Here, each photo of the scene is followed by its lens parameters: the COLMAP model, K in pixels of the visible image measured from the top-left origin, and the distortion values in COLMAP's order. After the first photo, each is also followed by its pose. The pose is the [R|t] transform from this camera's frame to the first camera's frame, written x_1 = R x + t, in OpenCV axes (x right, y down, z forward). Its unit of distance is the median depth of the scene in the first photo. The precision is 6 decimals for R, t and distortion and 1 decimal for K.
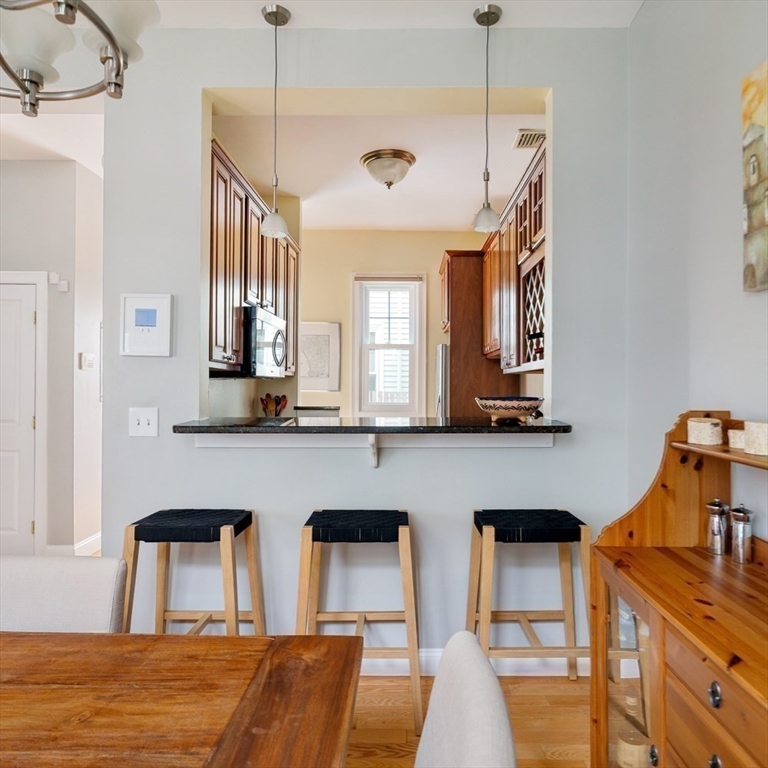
lens RADIAL K [[558.3, 0, 398.1], [0, 558.3, 397.4], [0, 0, 1]] dist [-0.023238, 0.001874]
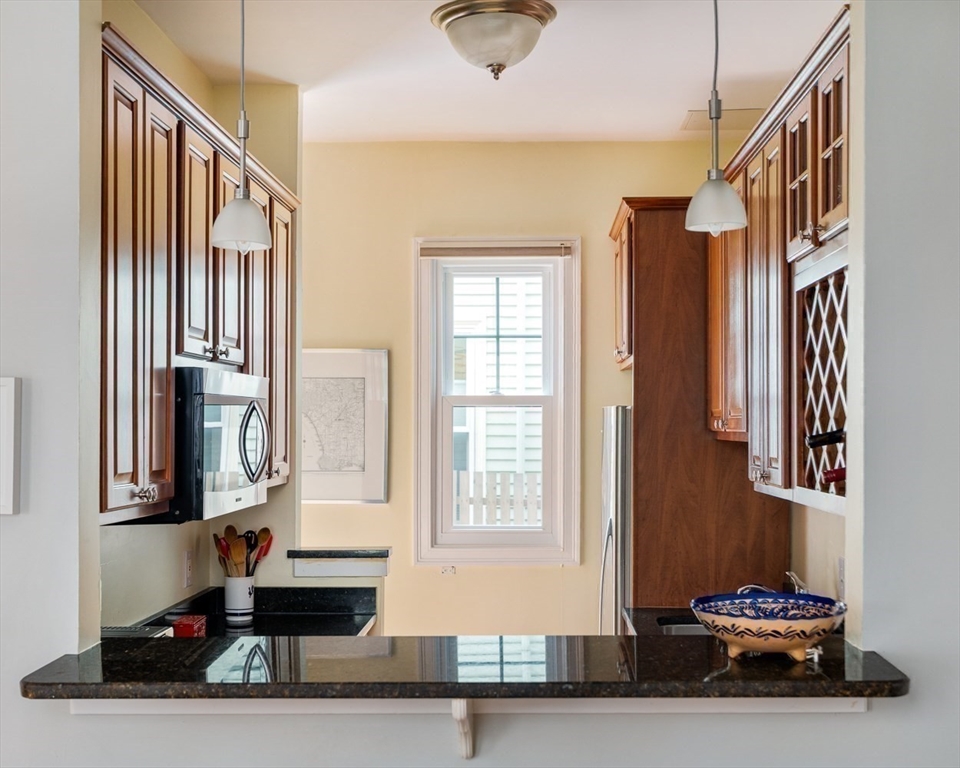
lens RADIAL K [[1243.7, 0, 479.9], [0, 1243.7, 384.7], [0, 0, 1]] dist [-0.008979, 0.000000]
pose [[0.999521, -0.002943, -0.030822, 0.000526], [0.003024, 0.999992, 0.002583, -0.139831], [0.030814, -0.002675, 0.999522, -0.000032]]
